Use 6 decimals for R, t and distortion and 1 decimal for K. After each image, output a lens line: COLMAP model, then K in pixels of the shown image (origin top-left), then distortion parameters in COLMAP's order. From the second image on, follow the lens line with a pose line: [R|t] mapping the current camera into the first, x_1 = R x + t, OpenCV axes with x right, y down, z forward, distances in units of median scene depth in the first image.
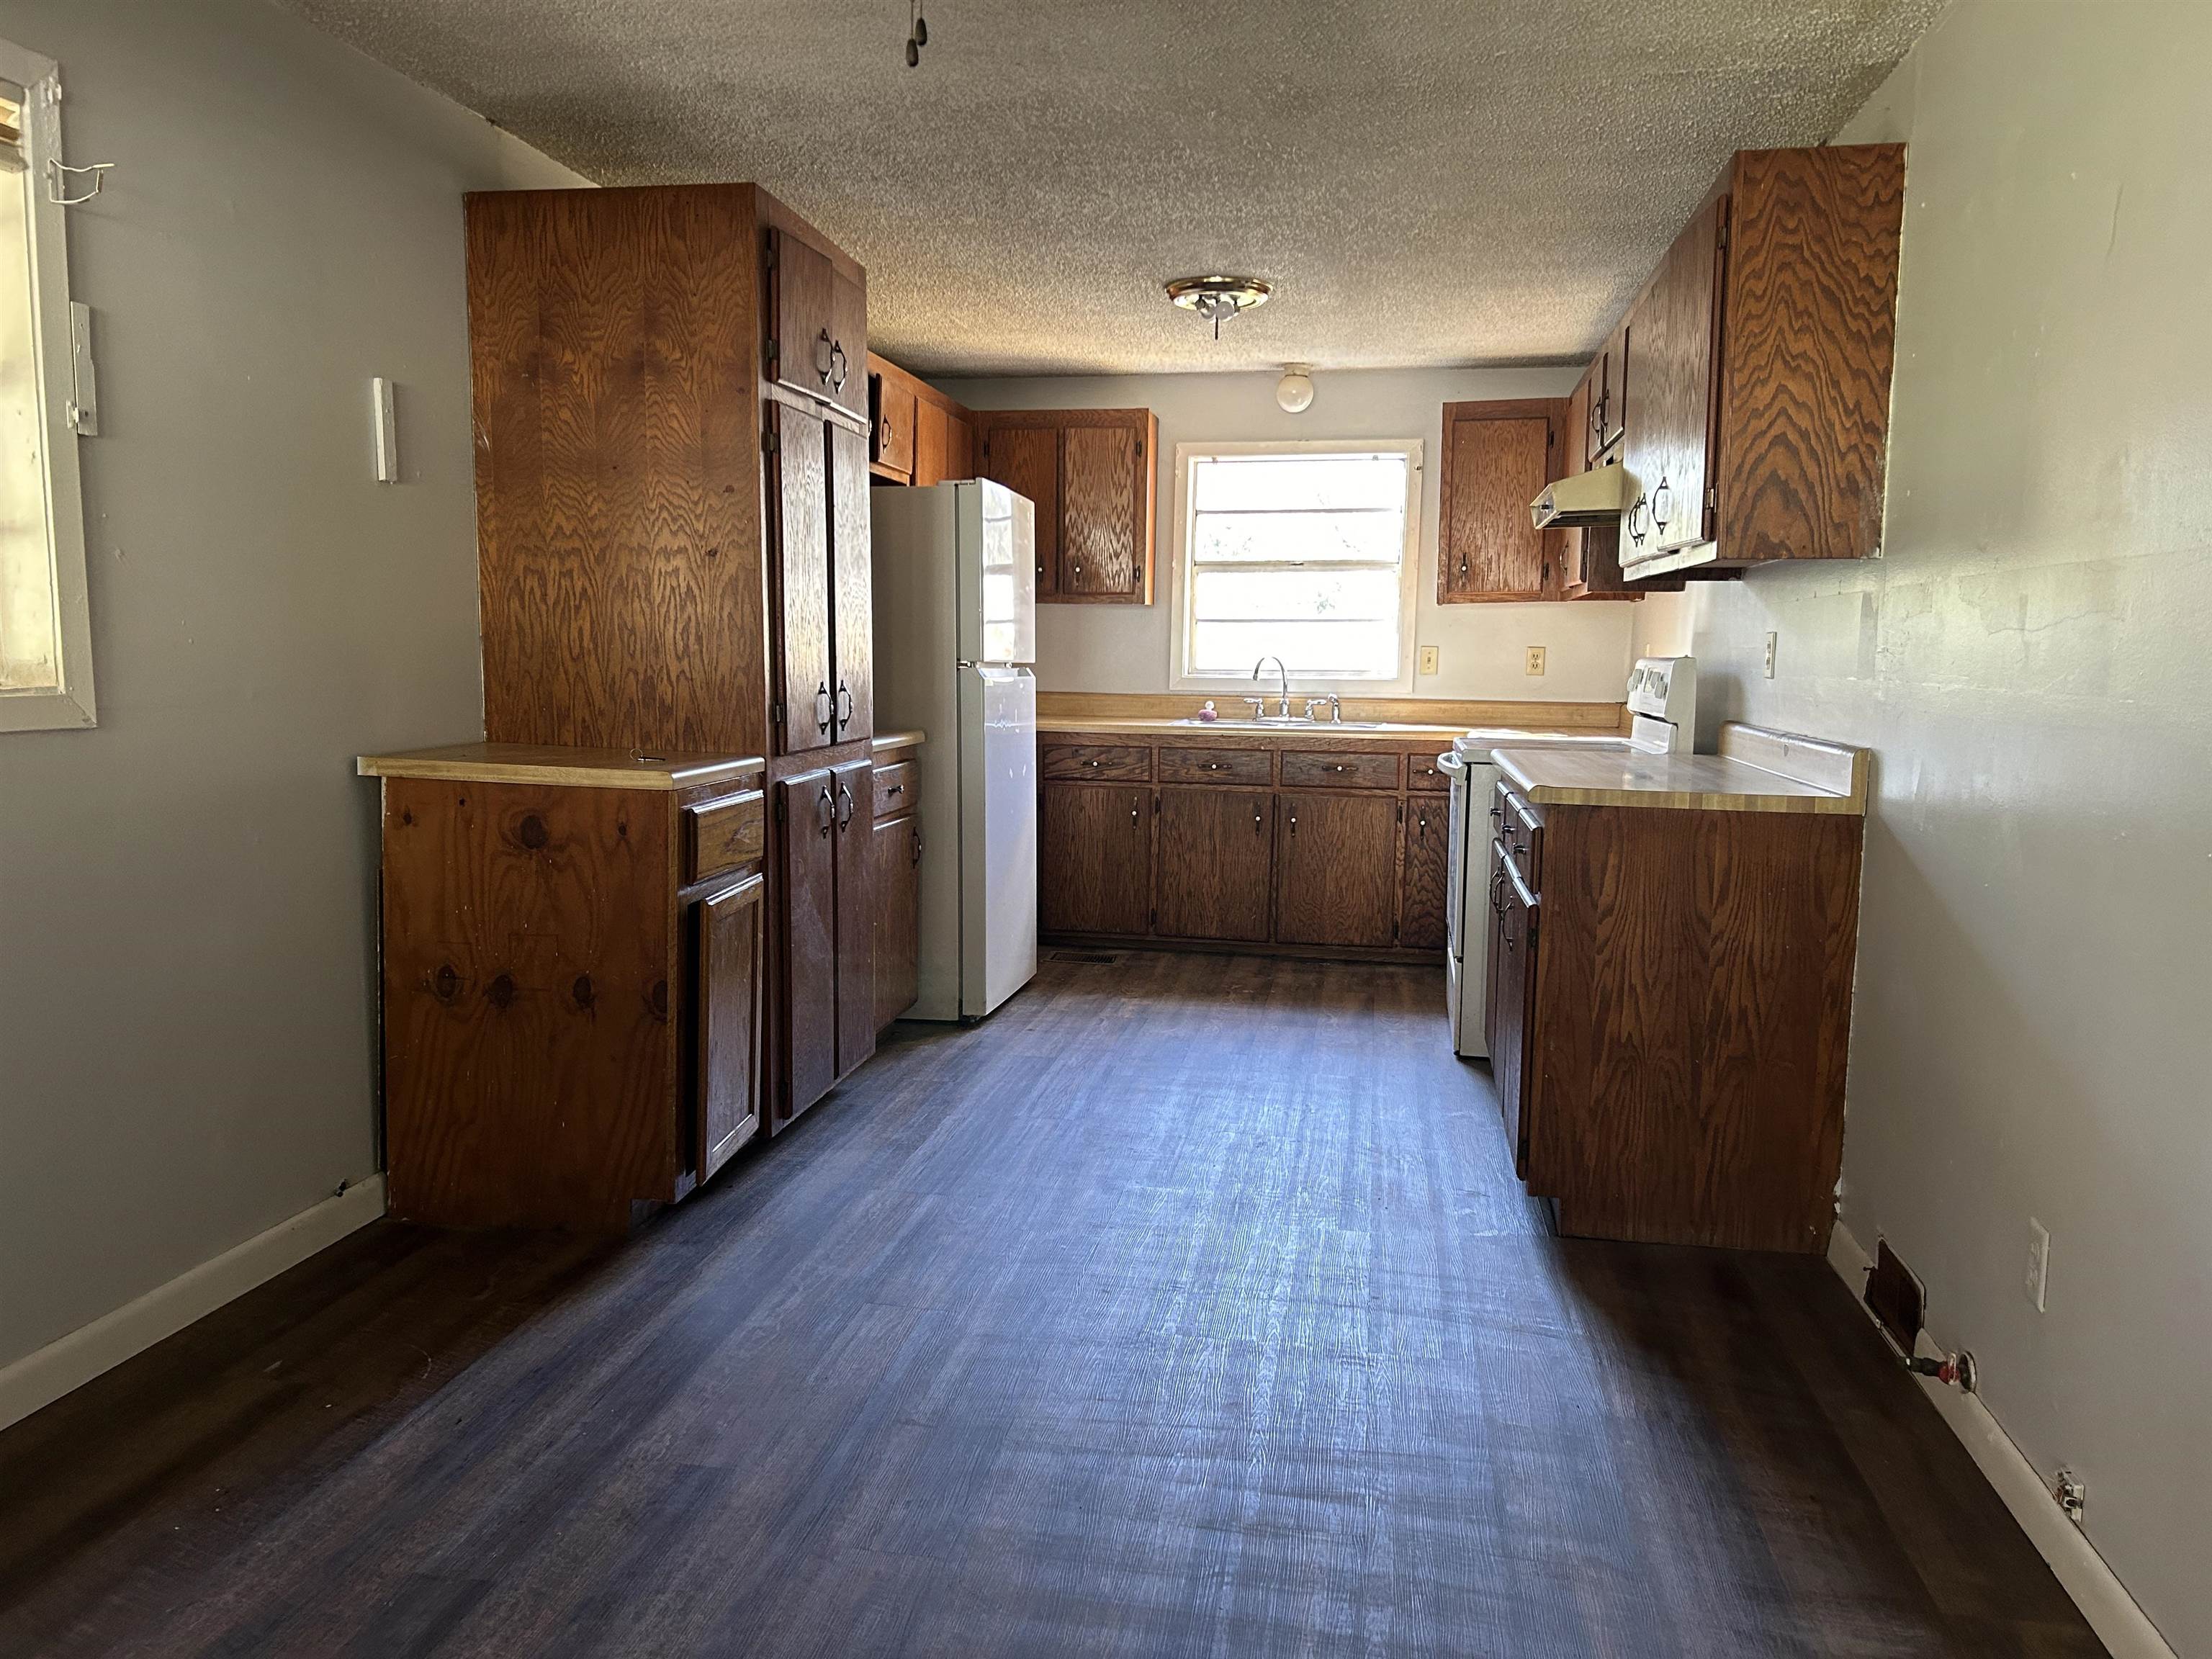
lens RADIAL K [[1668.0, 0, 1110.0], [0, 1668.0, 830.7], [0, 0, 1]] dist [0.010350, -0.019127]
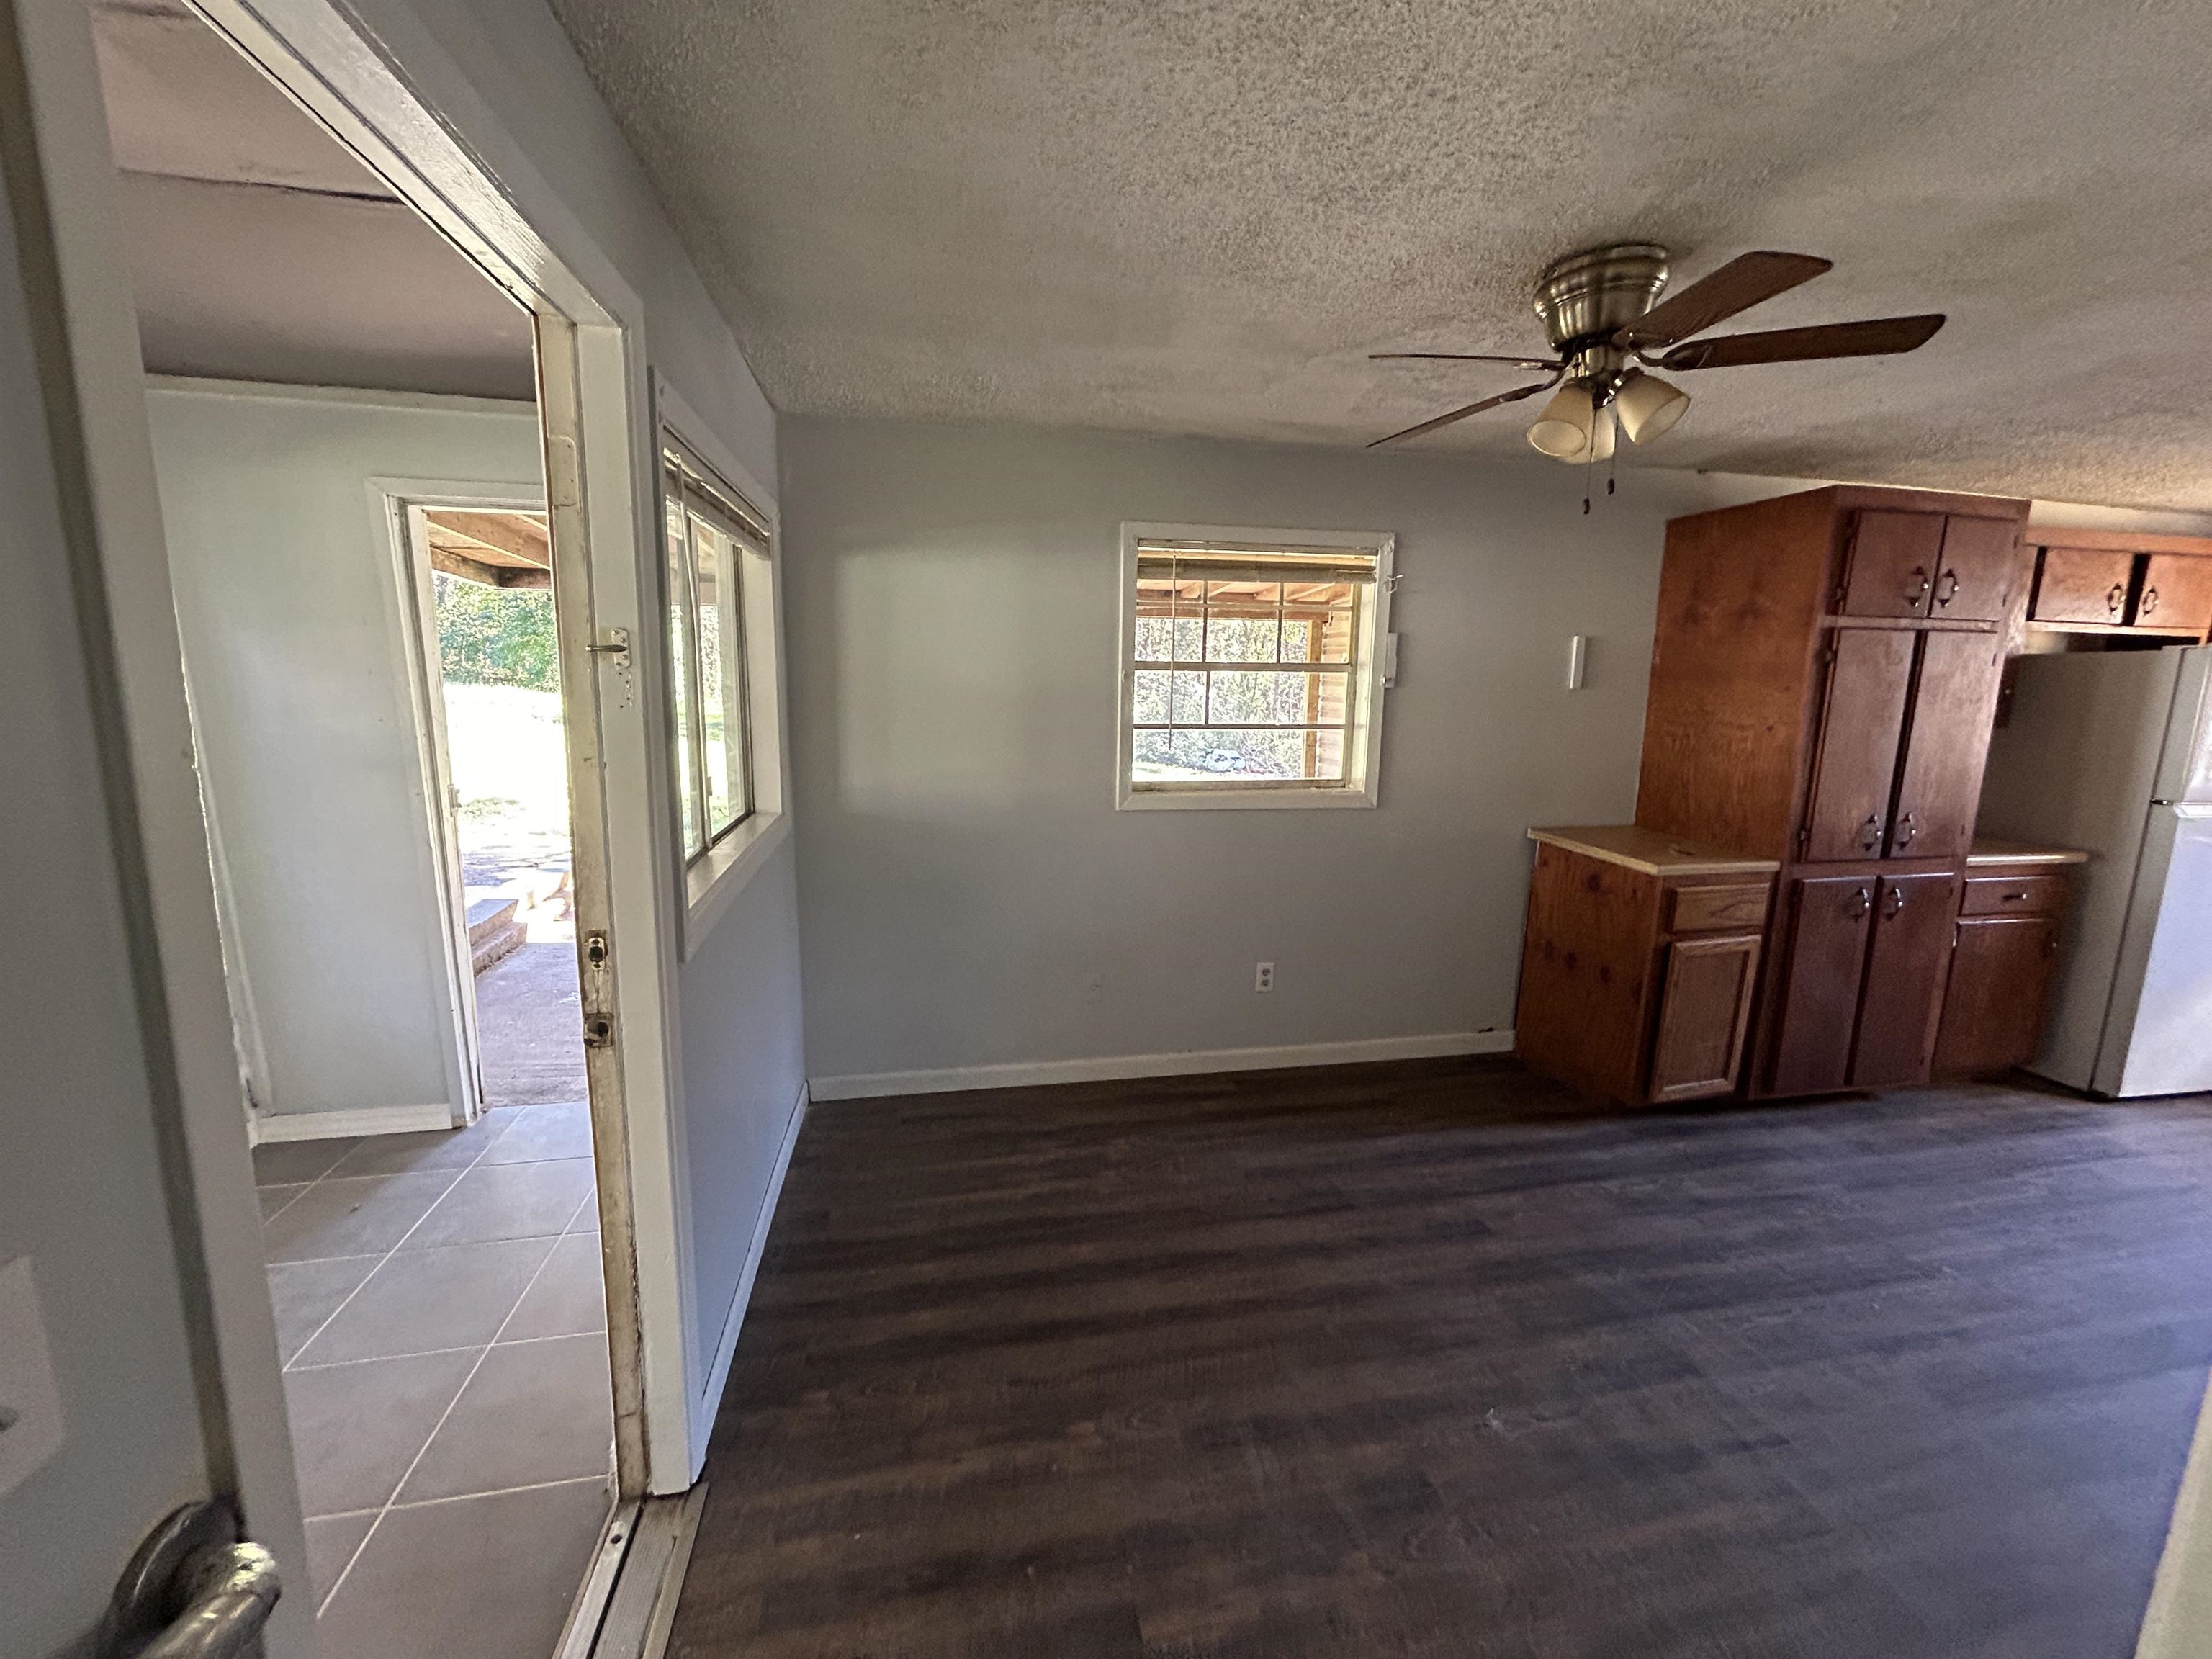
lens RADIAL K [[893.8, 0, 1107.4], [0, 893.8, 829.7], [0, 0, 1]] dist [0.000857, 0.000284]
pose [[0.343153, 0.148675, -0.927438, 0.345213], [-0.111084, 0.986888, 0.117104, -0.102540], [0.932688, 0.062838, 0.355169, 0.125682]]
